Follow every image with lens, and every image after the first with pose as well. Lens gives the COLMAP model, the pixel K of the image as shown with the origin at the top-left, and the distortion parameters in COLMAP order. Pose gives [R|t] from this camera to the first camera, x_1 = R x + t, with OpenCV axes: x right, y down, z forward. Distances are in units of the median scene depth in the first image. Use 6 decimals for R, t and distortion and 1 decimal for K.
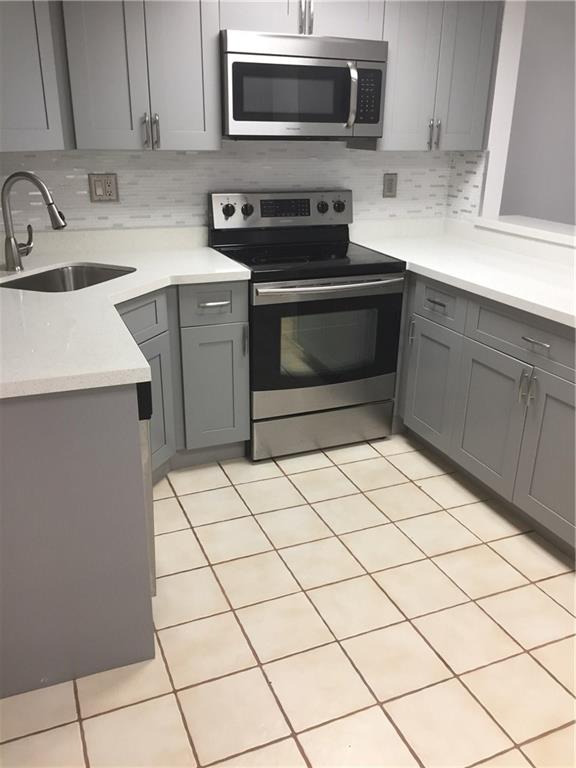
lens RADIAL K [[661.3, 0, 288.0], [0, 661.3, 384.0], [0, 0, 1]] dist [0.061618, 0.004238]
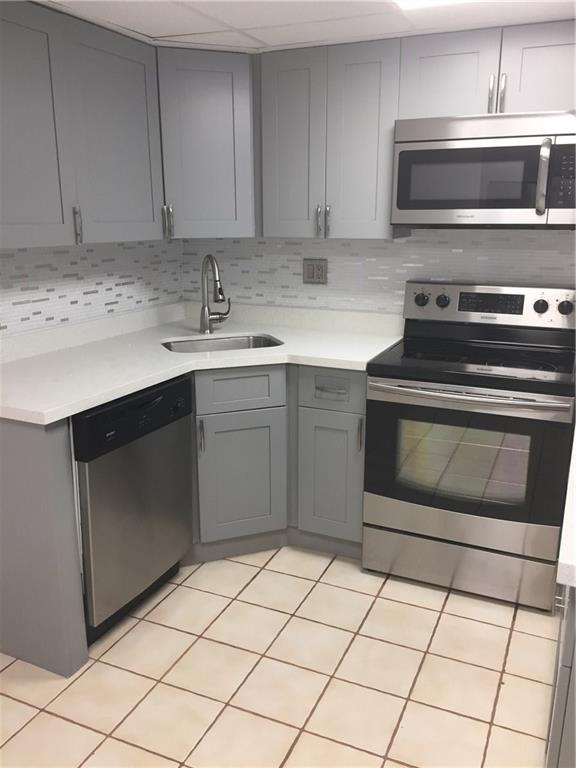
lens RADIAL K [[652.5, 0, 288.0], [0, 652.5, 384.0], [0, 0, 1]] dist [0.008937, 0.012985]
pose [[0.680244, 0.168701, -0.713307, 0.498502], [-0.258673, 0.965792, -0.018267, -0.088938], [0.685825, 0.196939, 0.700613, 0.271278]]
